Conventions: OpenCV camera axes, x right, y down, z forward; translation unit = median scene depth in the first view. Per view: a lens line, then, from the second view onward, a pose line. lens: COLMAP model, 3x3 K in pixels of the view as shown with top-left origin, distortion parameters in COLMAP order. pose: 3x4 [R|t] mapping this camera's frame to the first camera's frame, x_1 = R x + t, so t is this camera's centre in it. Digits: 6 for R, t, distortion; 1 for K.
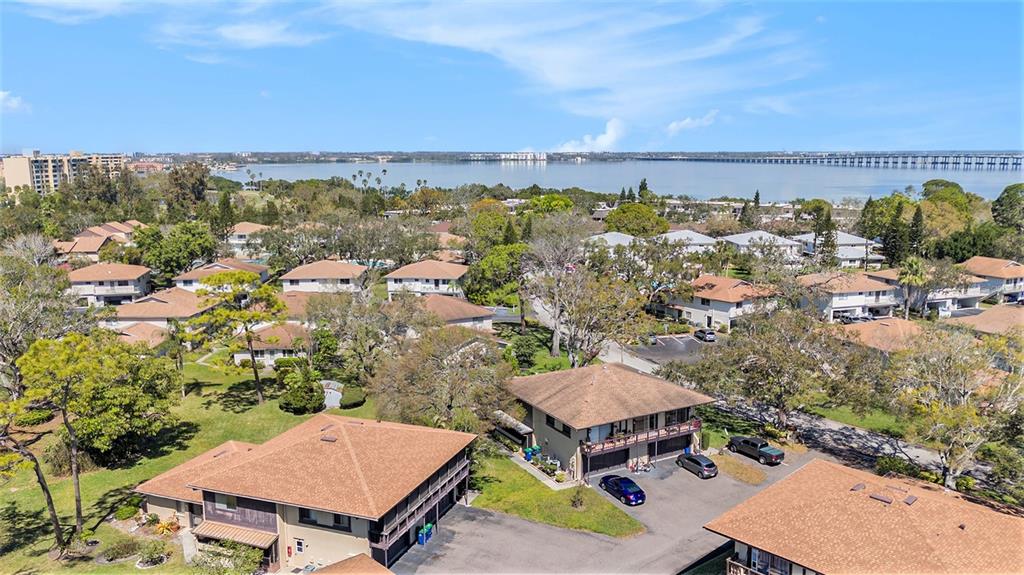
lens RADIAL K [[766.2, 0, 512.0], [0, 766.2, 287.5], [0, 0, 1]] dist [0.034118, 0.004287]
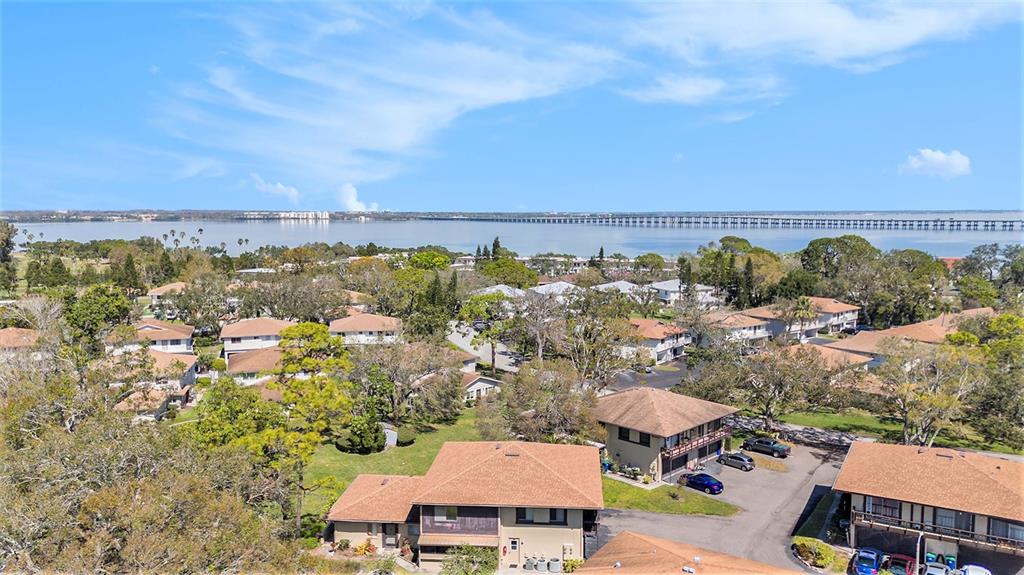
lens RADIAL K [[746.6, 0, 516.5], [0, 746.6, 288.7], [0, 0, 1]] dist [0.063308, -0.052003]
pose [[0.963109, -0.025419, 0.267910, -0.206977], [0.044623, 0.996832, -0.065834, 0.007223], [-0.265387, 0.075360, 0.961192, -0.050139]]
